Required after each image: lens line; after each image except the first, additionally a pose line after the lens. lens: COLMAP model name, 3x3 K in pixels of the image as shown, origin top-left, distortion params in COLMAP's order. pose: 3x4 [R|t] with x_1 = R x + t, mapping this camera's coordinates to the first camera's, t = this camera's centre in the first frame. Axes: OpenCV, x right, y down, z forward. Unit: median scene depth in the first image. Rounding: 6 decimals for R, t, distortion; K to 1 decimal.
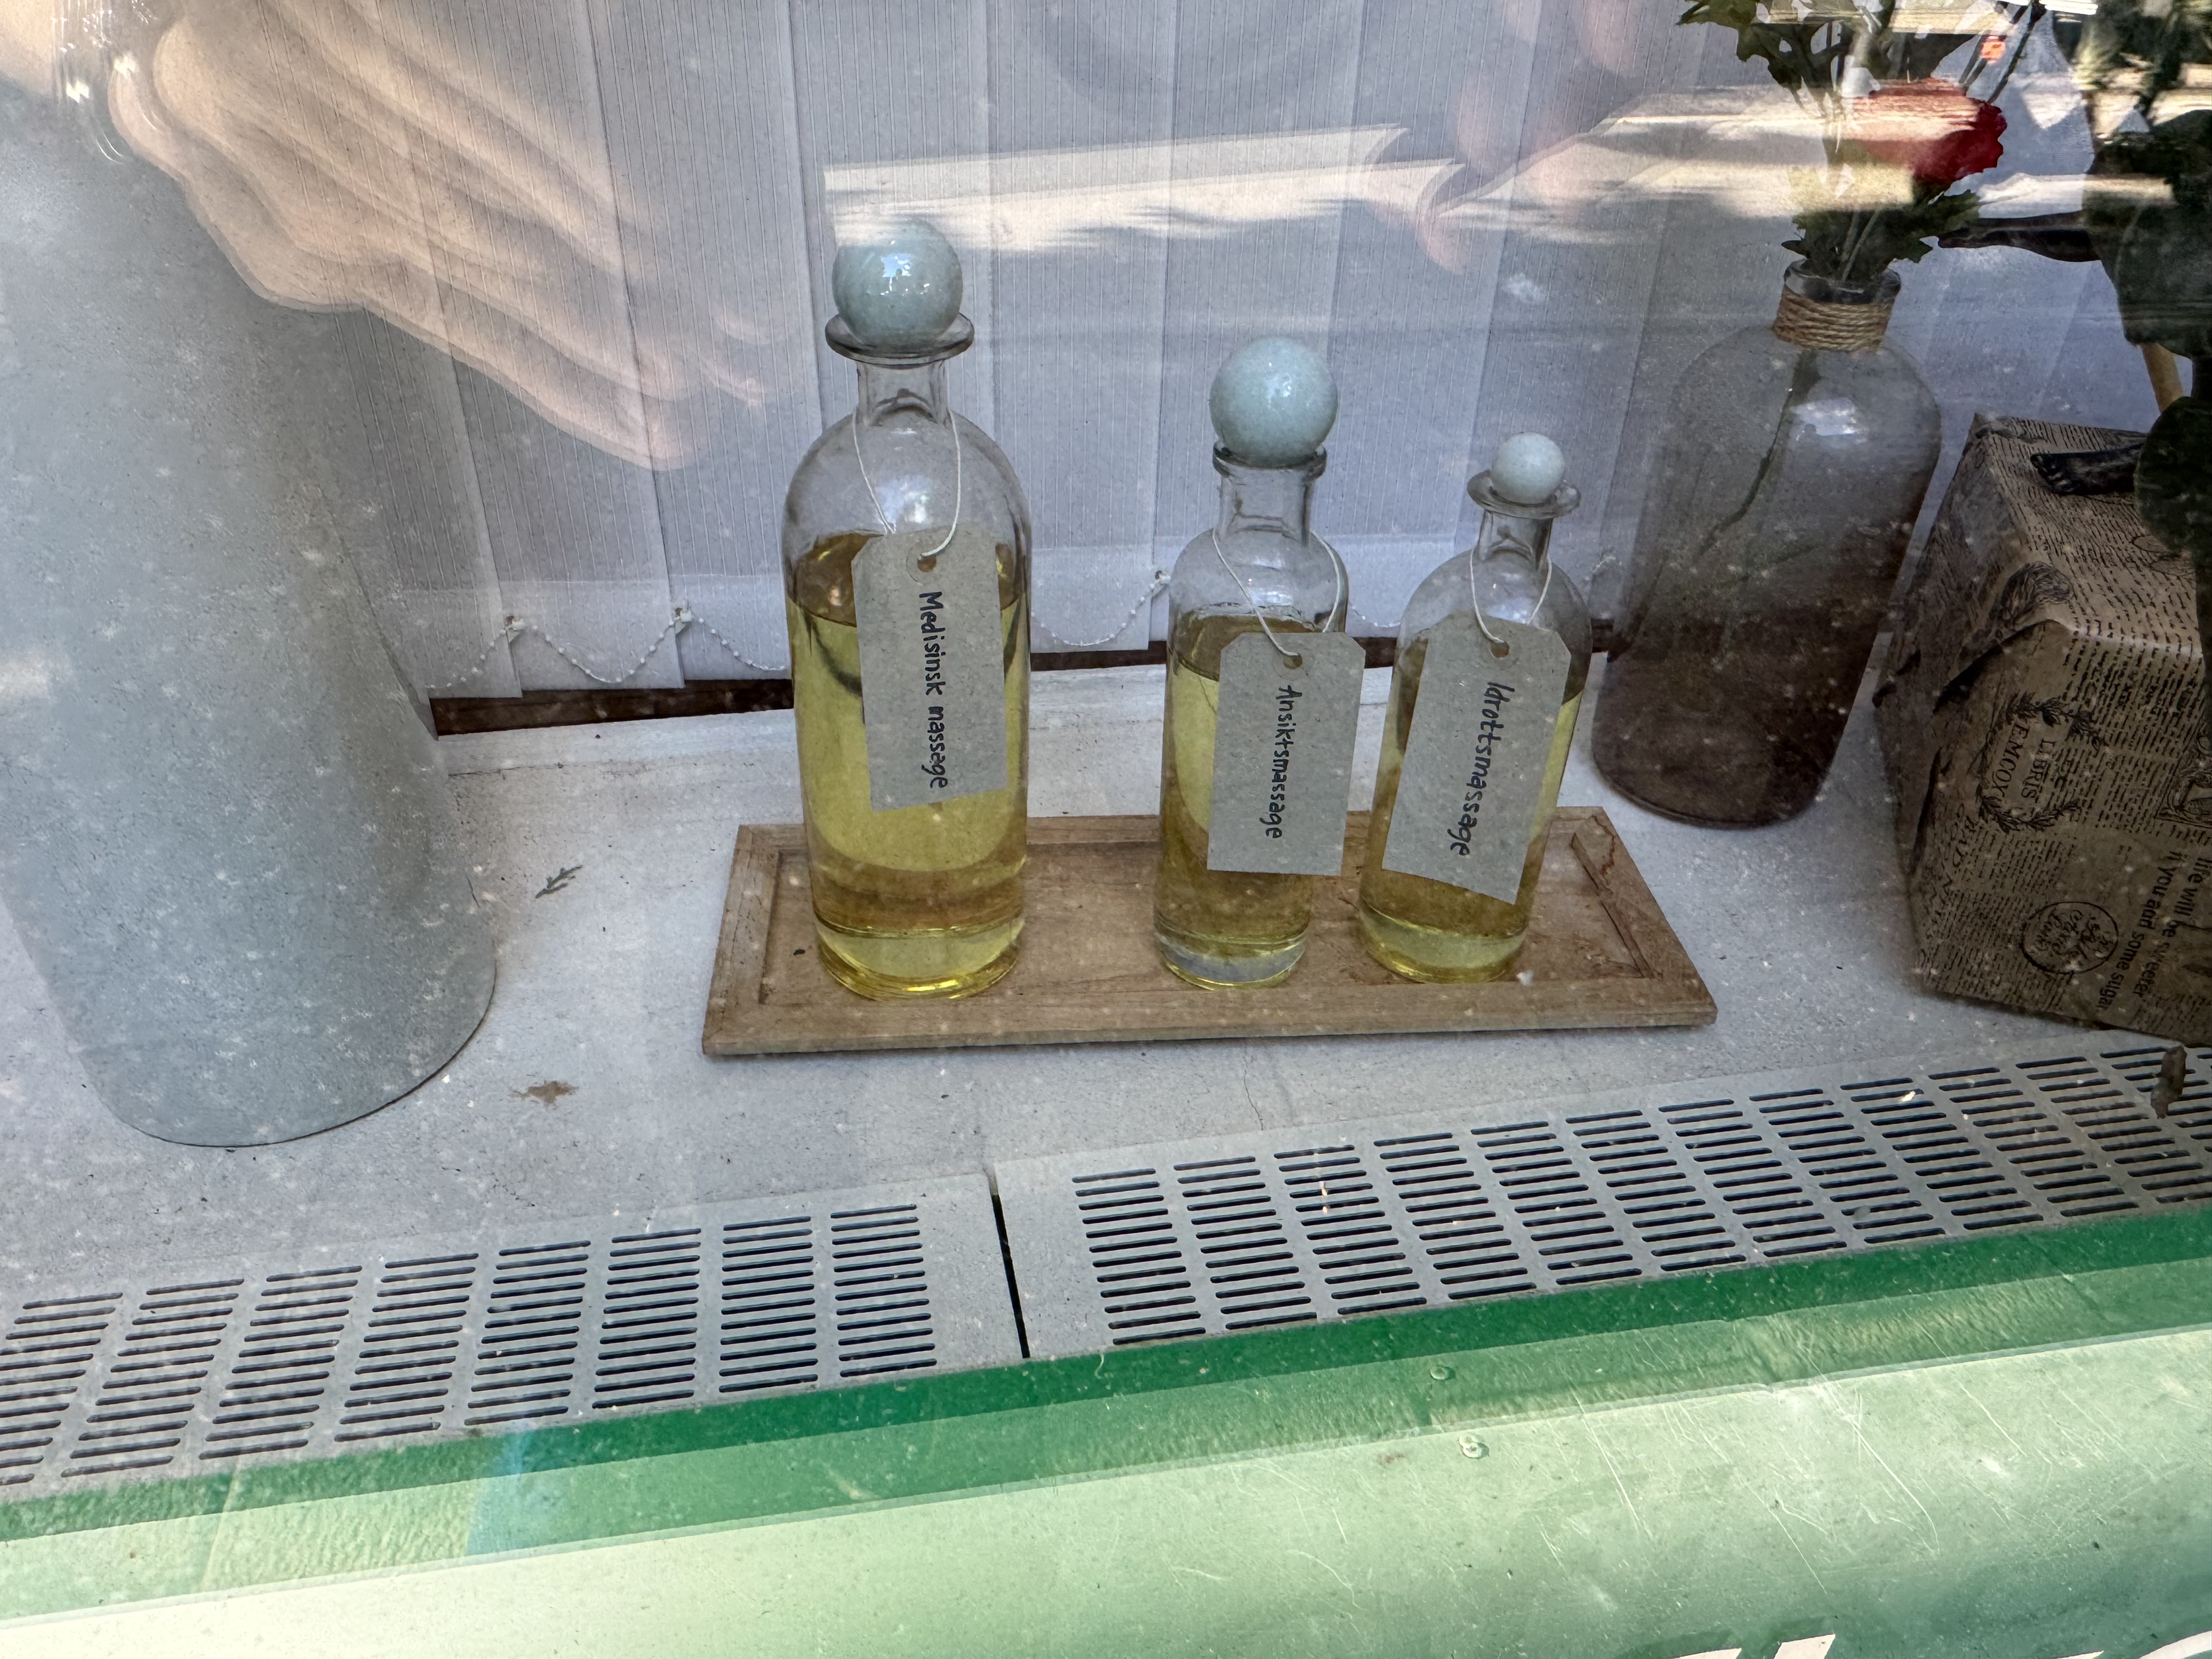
lens RADIAL K [[1577.6, 0, 1091.5], [0, 1577.6, 815.2], [0, 0, 1]] dist [0.028977, -0.037749]
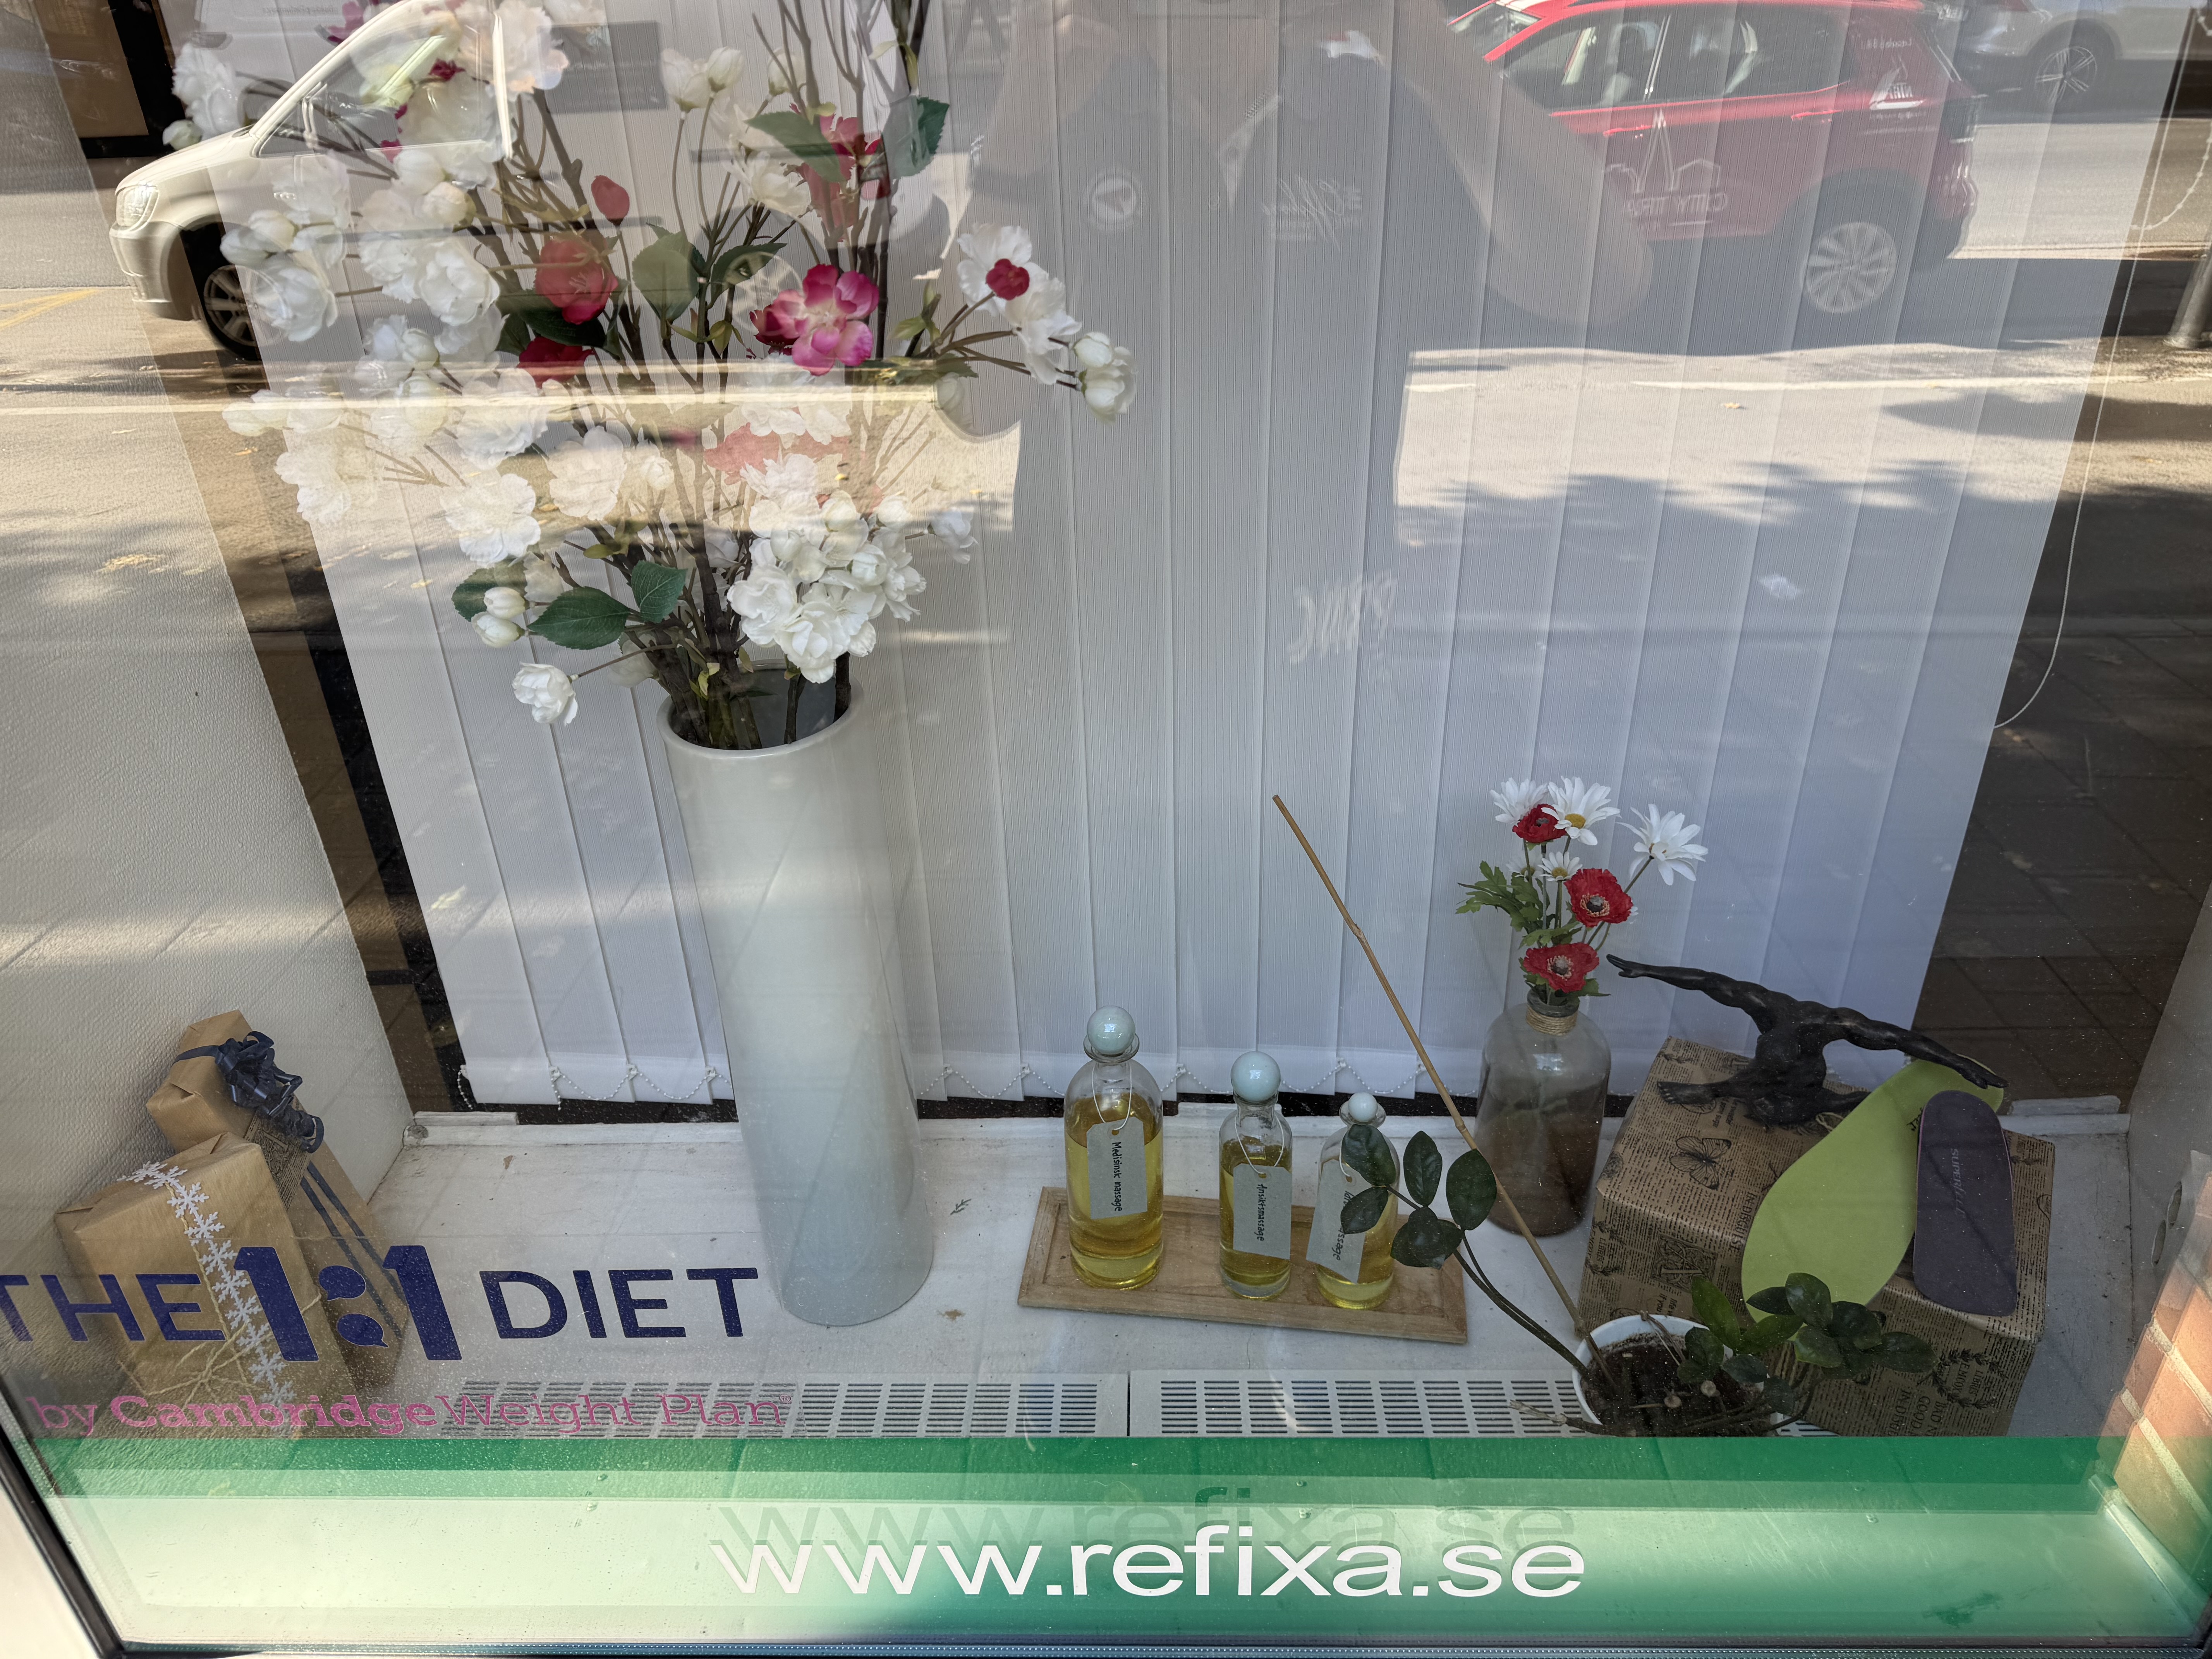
lens RADIAL K [[1577.6, 0, 1111.5], [0, 1577.6, 849.7], [0, 0, 1]] dist [0.028977, -0.037749]
pose [[0.978410, 0.060190, -0.197713, 0.324522], [-0.070994, 0.996320, -0.048014, -0.432911], [0.194096, 0.061014, 0.979083, -1.355987]]
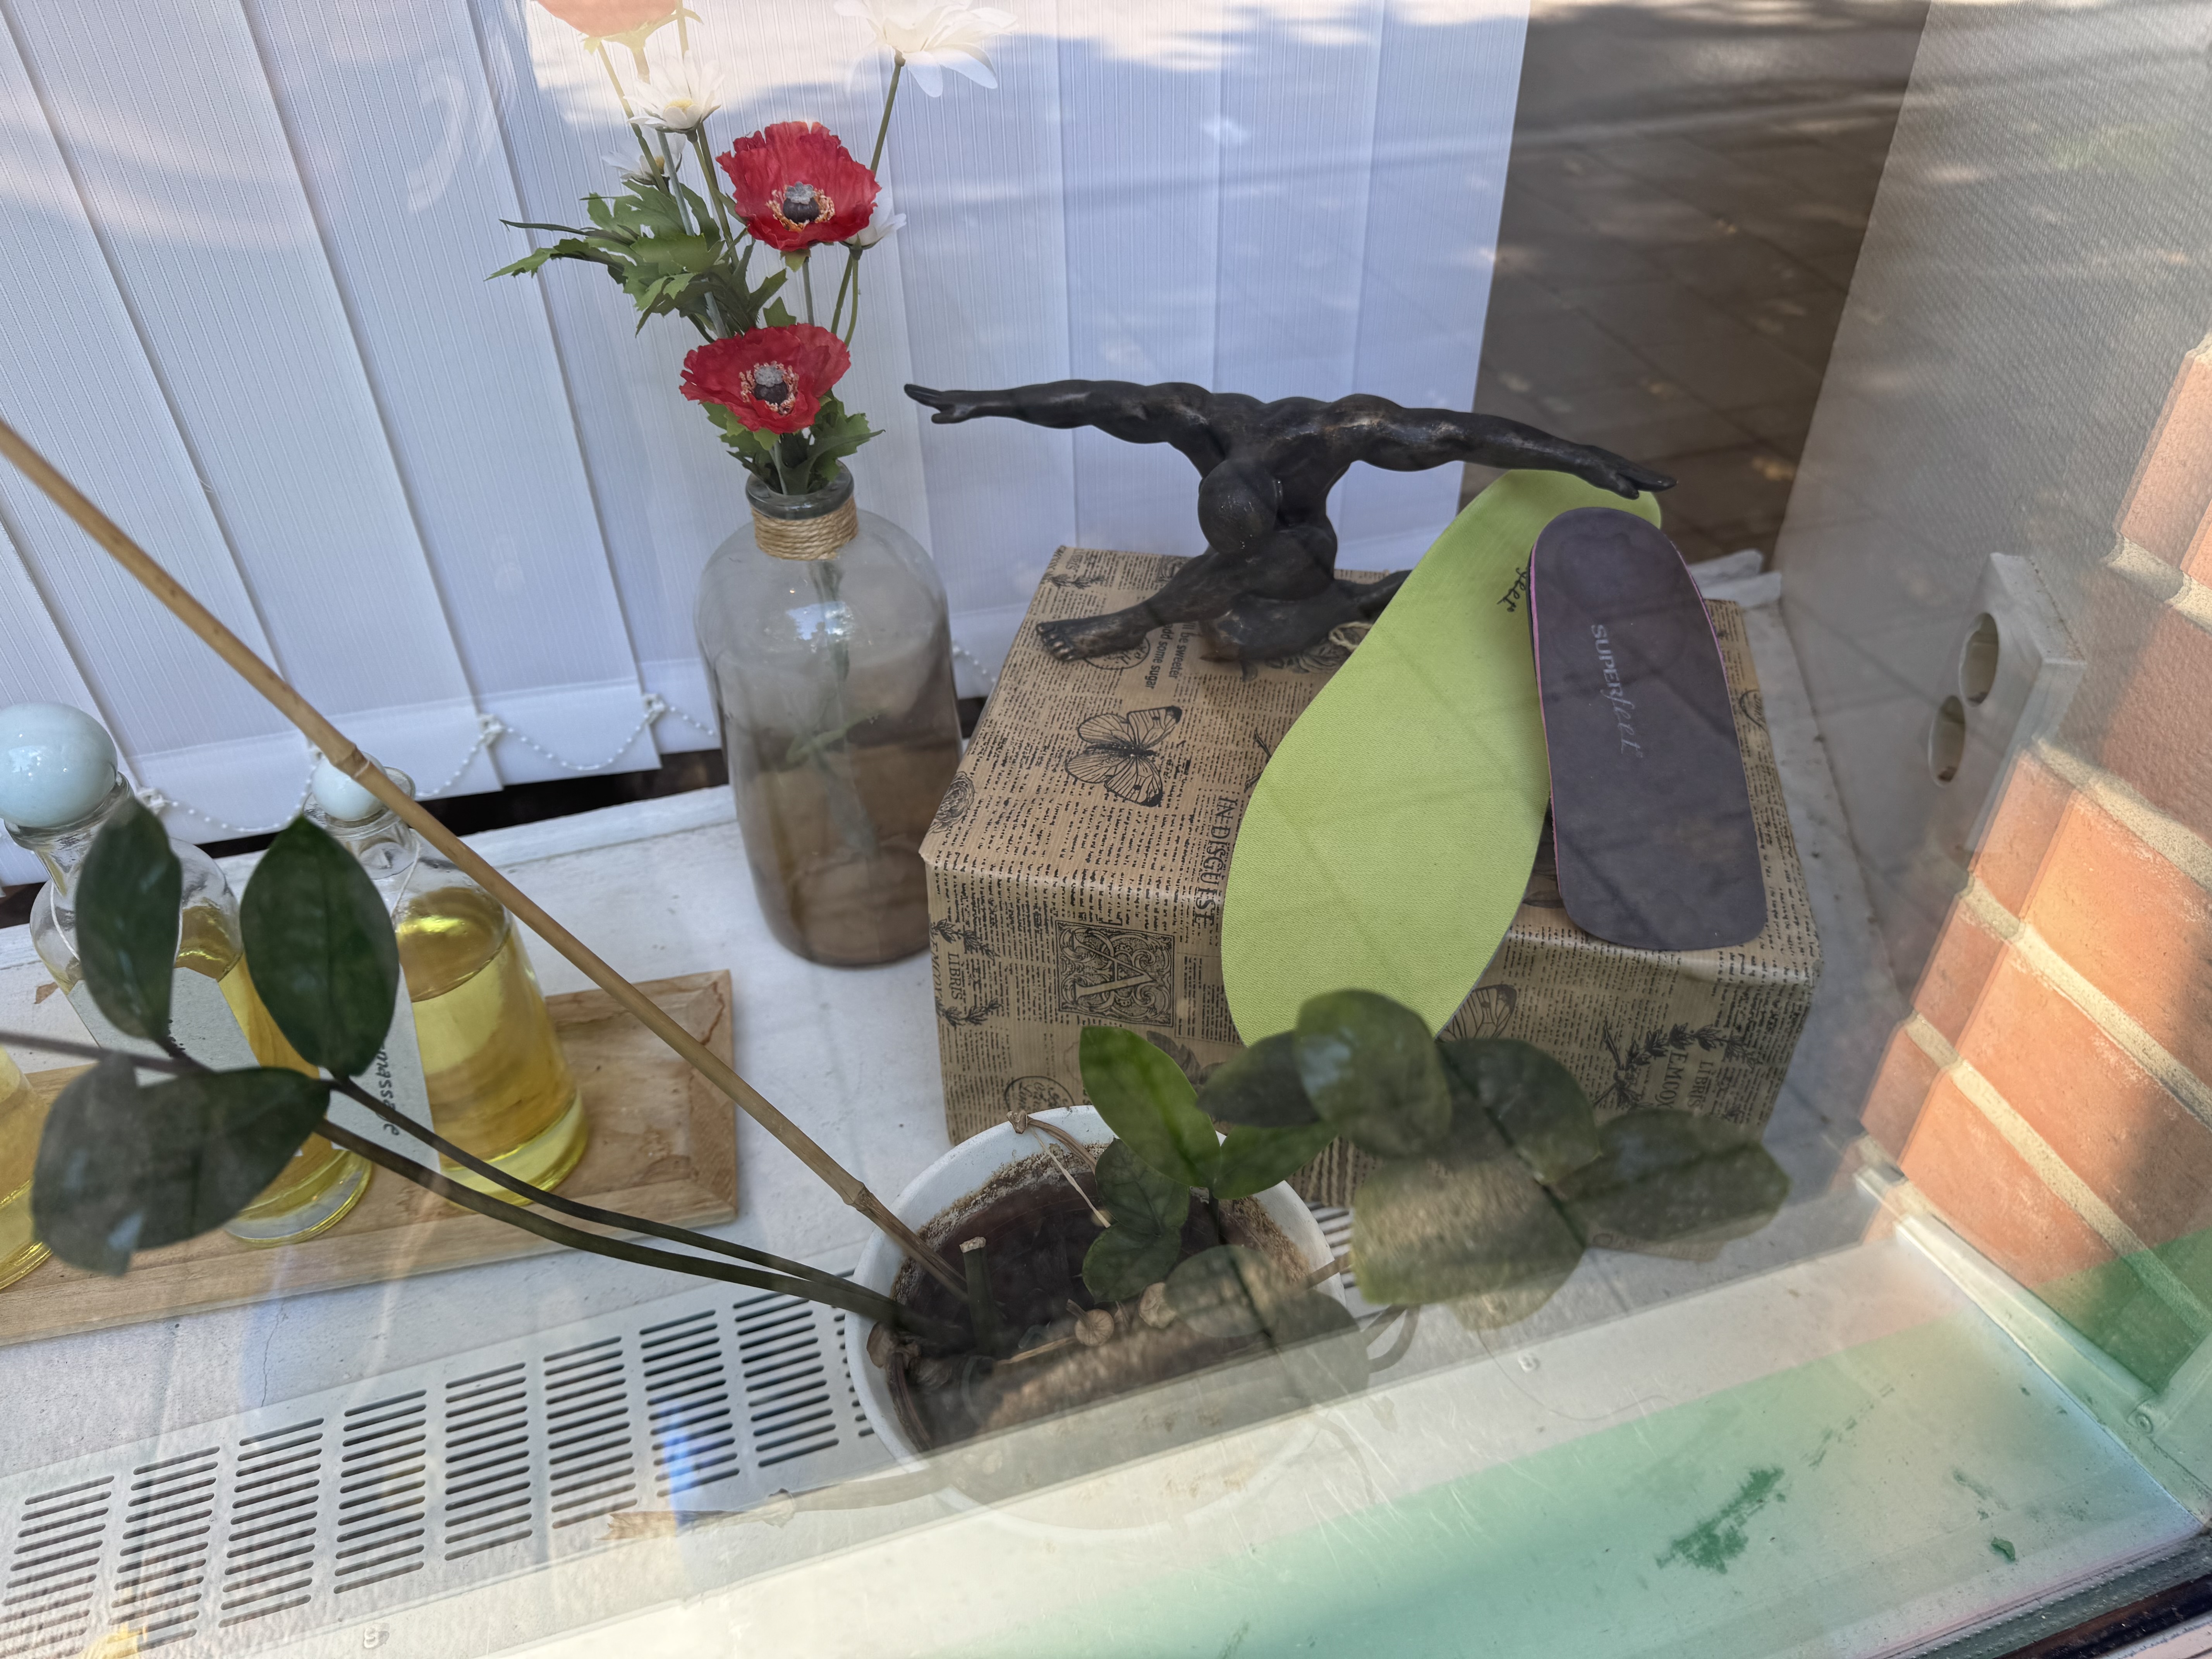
lens RADIAL K [[1577.6, 0, 1114.9], [0, 1577.6, 837.6], [0, 0, 1]] dist [0.028977, -0.037749]
pose [[0.990899, -0.109929, 0.077687, 0.625278], [0.100073, 0.987592, 0.121028, -0.237552], [-0.090028, -0.112152, 0.989604, -0.053686]]
